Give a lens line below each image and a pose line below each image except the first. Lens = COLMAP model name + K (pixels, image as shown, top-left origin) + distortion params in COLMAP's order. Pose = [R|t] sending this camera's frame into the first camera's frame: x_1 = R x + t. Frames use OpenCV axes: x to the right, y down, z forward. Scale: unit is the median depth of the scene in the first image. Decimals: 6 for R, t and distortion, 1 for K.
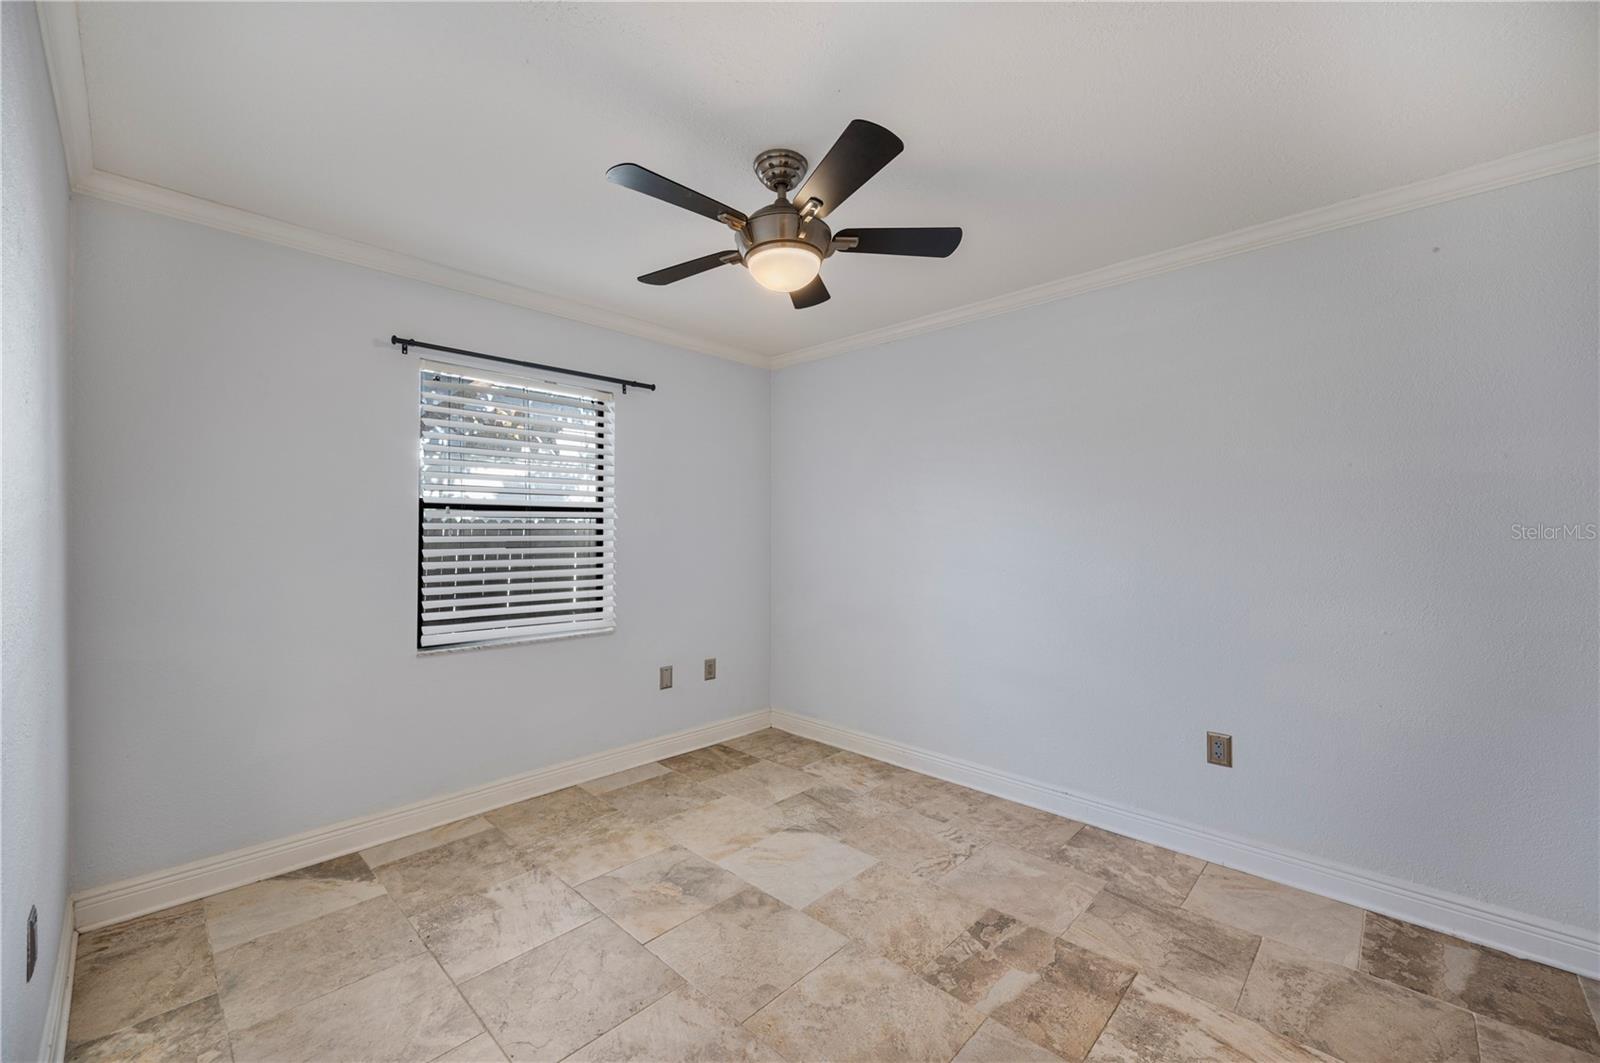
lens RADIAL K [[637.6, 0, 810.1], [0, 637.6, 530.4], [0, 0, 1]] dist [-0.002273, 0.000952]
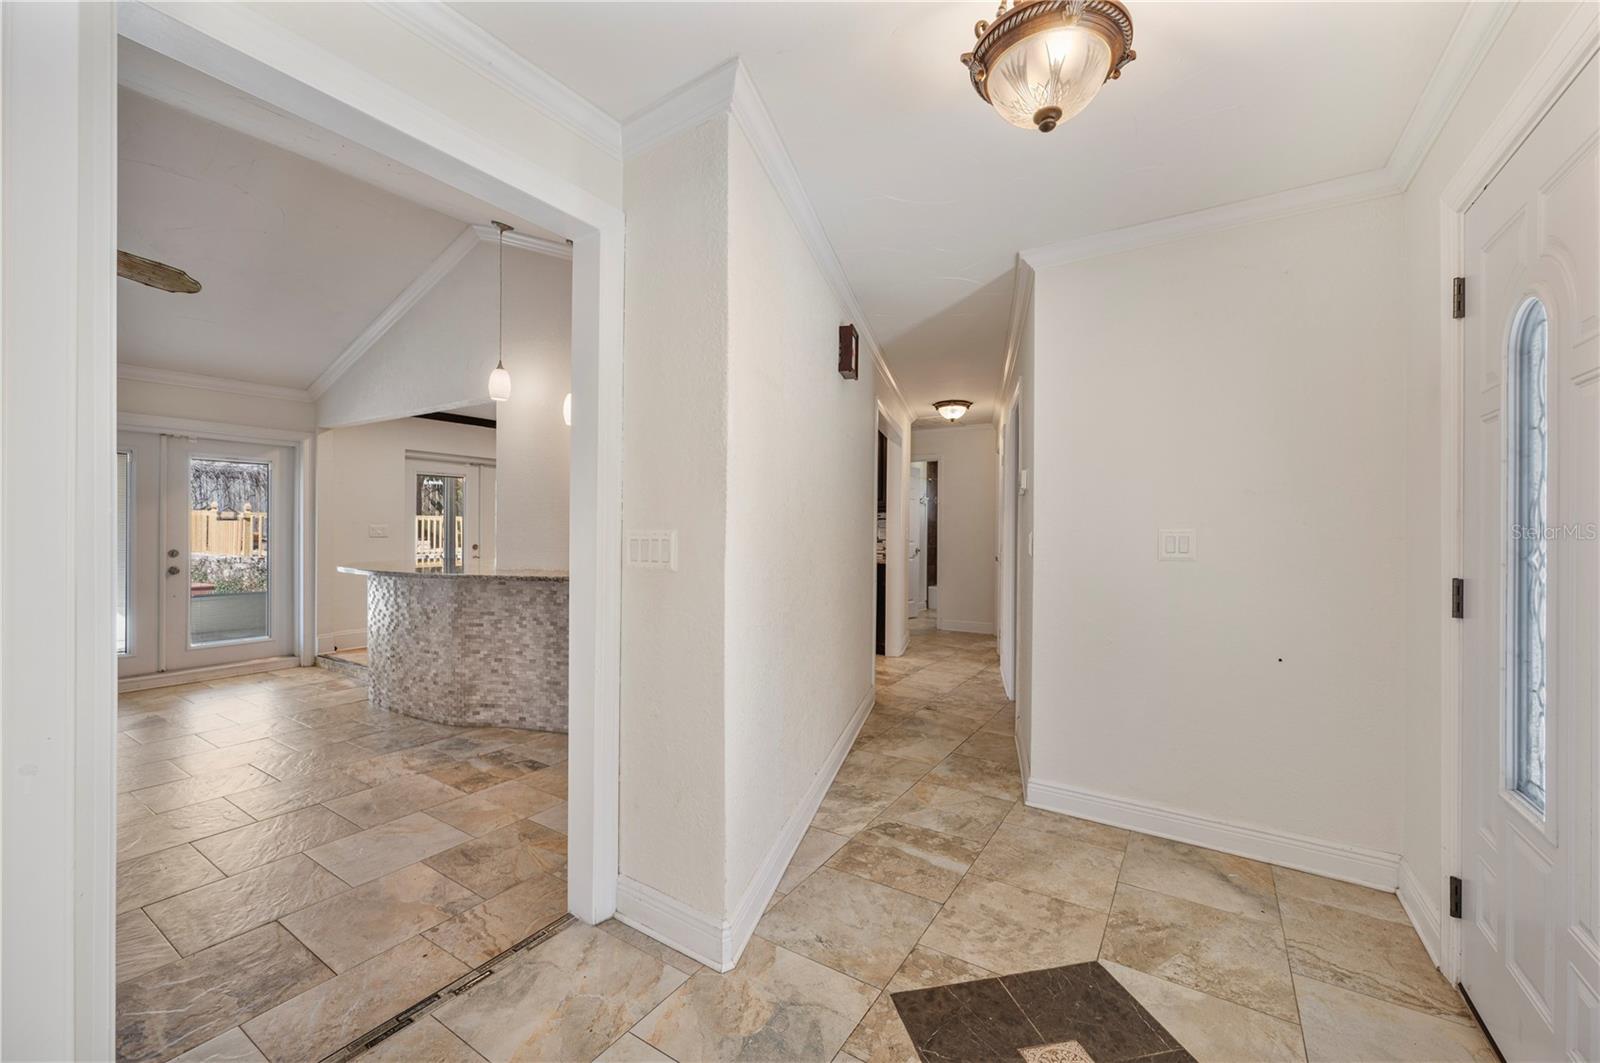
lens RADIAL K [[637.6, 0, 801.1], [0, 637.6, 536.2], [0, 0, 1]] dist [-0.002273, 0.000952]
pose [[0.173438, 0.007920, -0.984813, 2.374380], [-0.007861, 0.999947, 0.006657, -0.010419], [0.984813, 0.006587, 0.173491, 1.602230]]
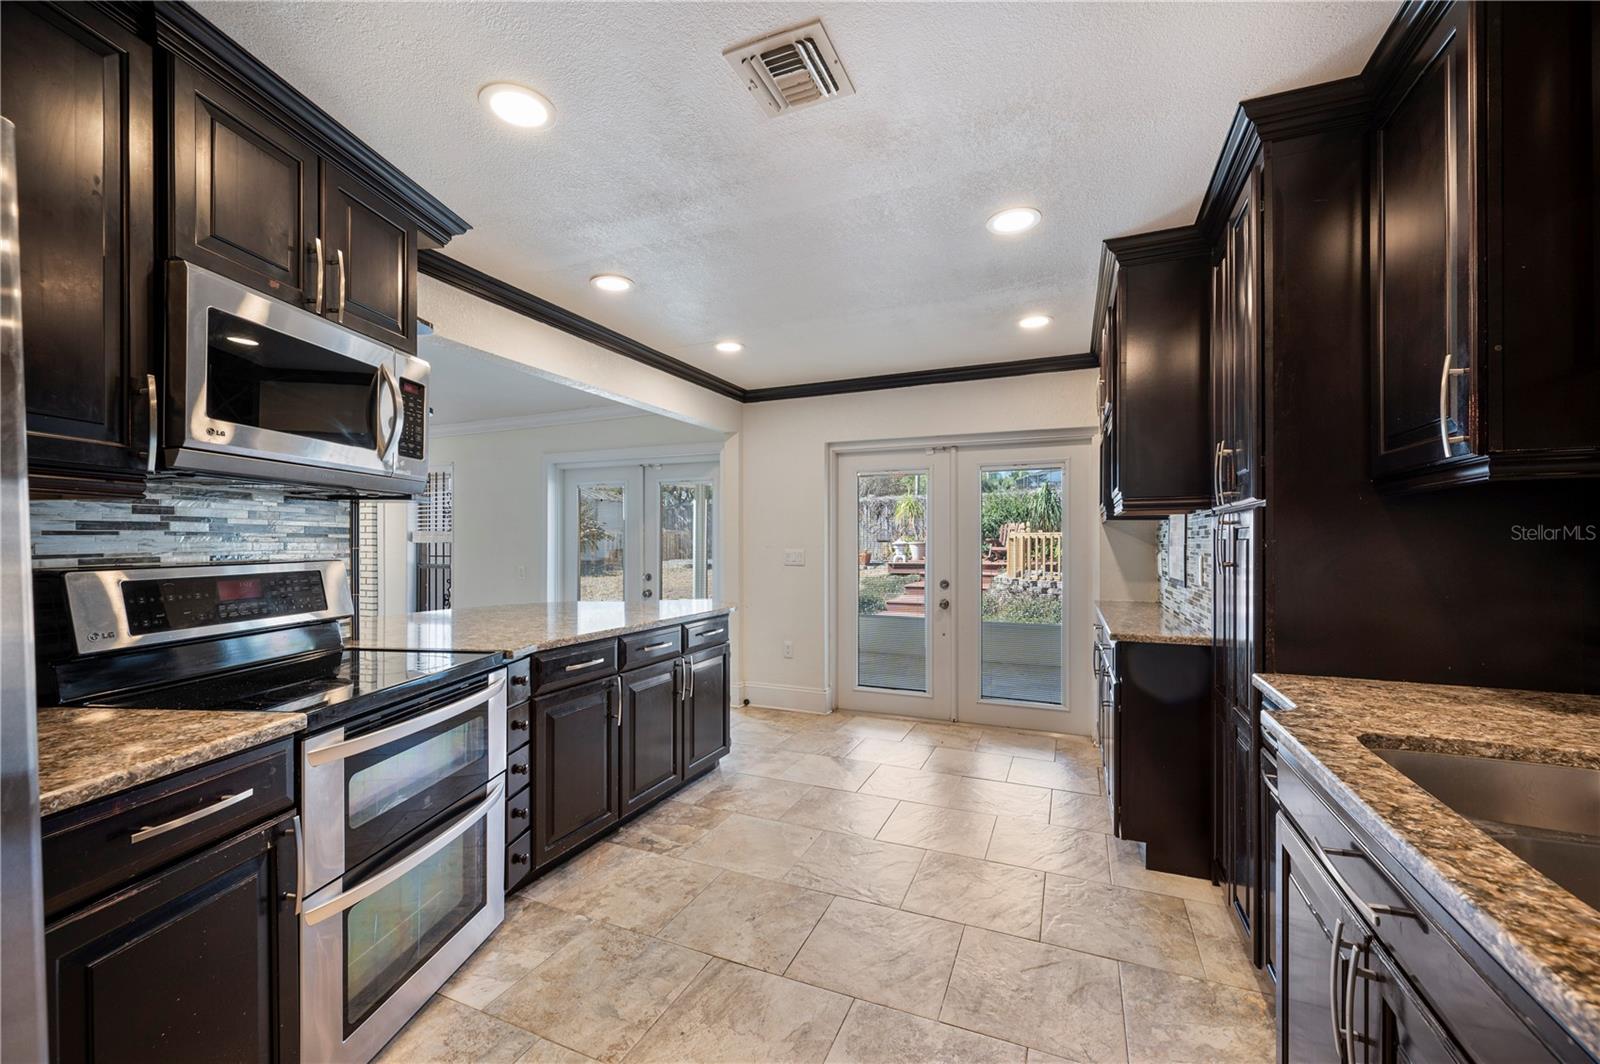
lens RADIAL K [[637.6, 0, 803.8], [0, 637.6, 544.4], [0, 0, 1]] dist [-0.002273, 0.000952]
pose [[-0.940128, -0.001010, -0.340820, -0.649777], [-0.001831, 0.999996, 0.002087, -0.057882], [0.340816, 0.002586, -0.940126, 2.408974]]
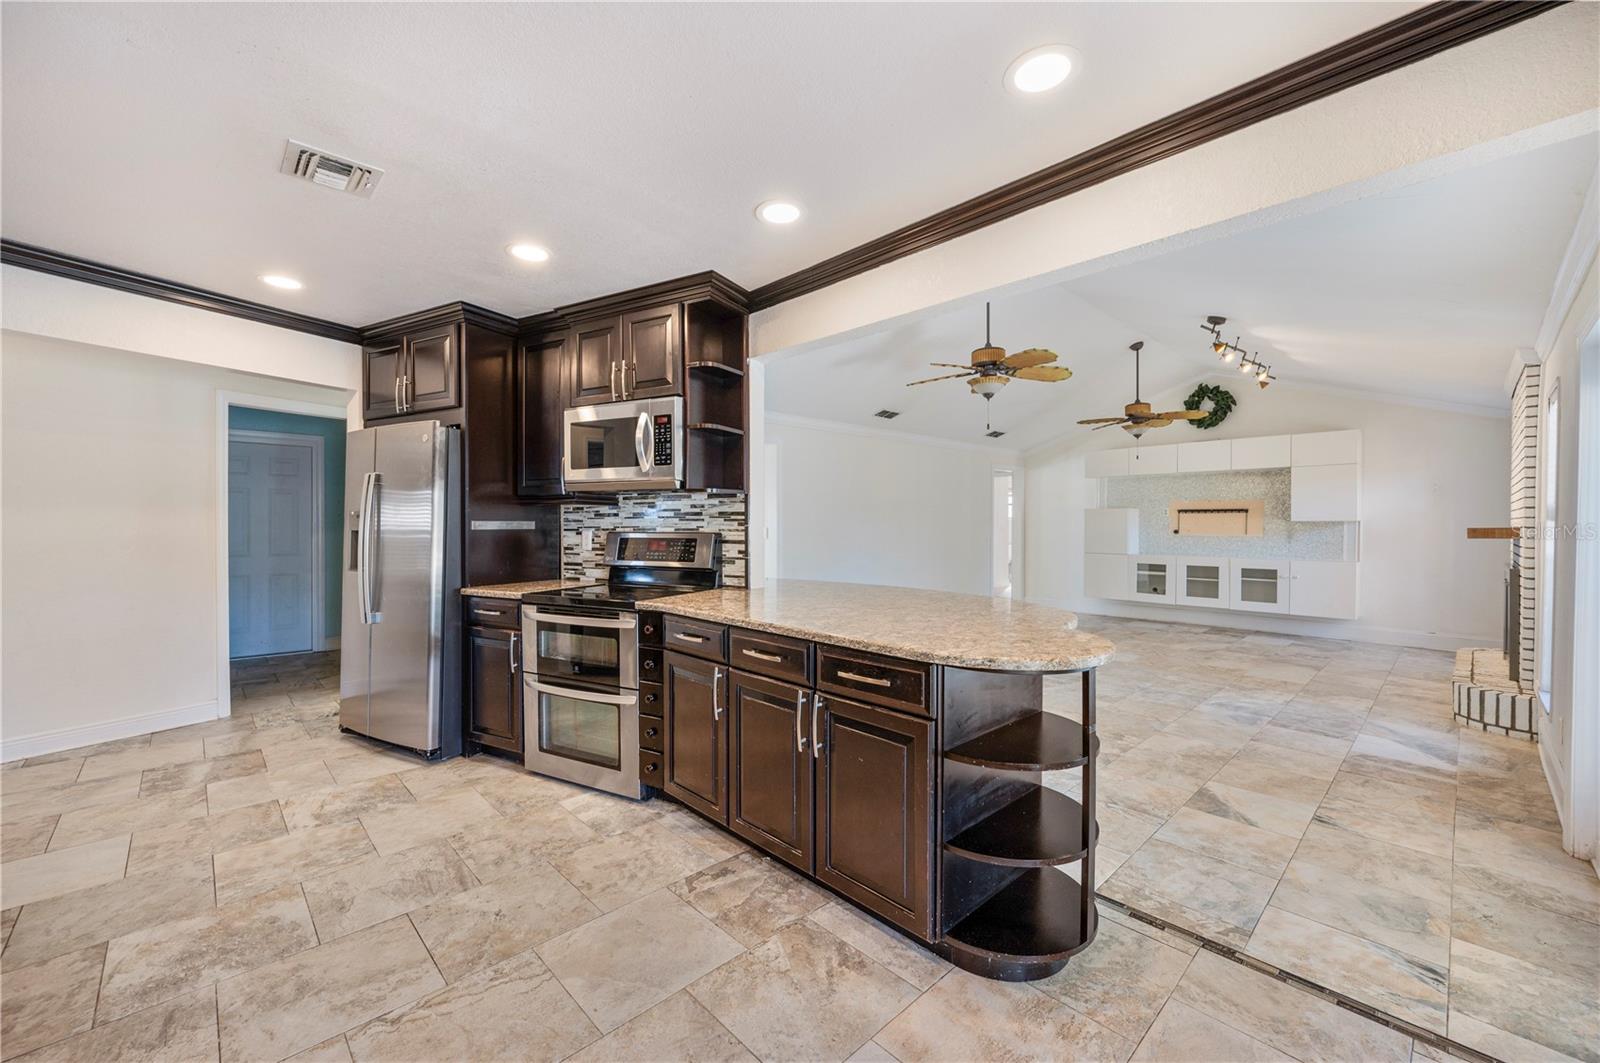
lens RADIAL K [[637.6, 0, 789.9], [0, 637.6, 532.1], [0, 0, 1]] dist [-0.002273, 0.000952]
pose [[0.068111, -0.015956, 0.997550, -2.058350], [-0.001162, 0.999870, 0.016073, -0.056428], [-0.997677, -0.002254, 0.068084, 0.662613]]
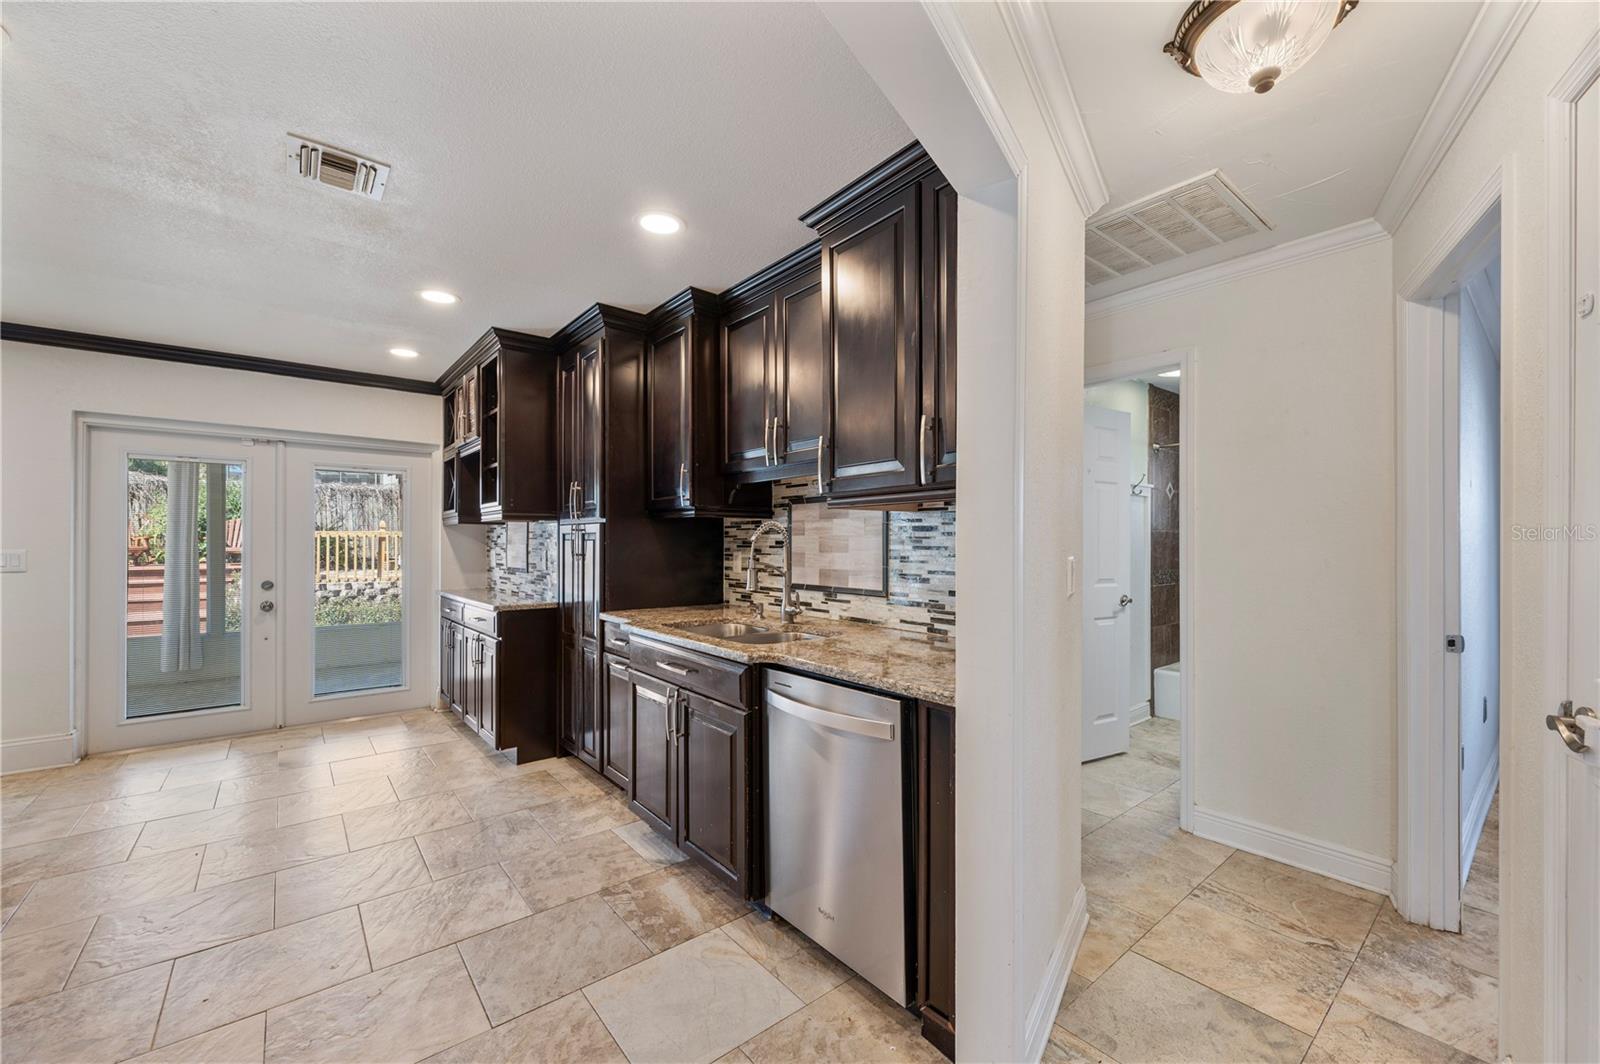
lens RADIAL K [[637.6, 0, 796.9], [0, 637.6, 540.1], [0, 0, 1]] dist [-0.002273, 0.000952]
pose [[-0.142774, -0.007546, -0.989727, 0.032759], [-0.002701, 0.999970, -0.007235, -0.053209], [0.989752, 0.001640, -0.142790, 2.525491]]
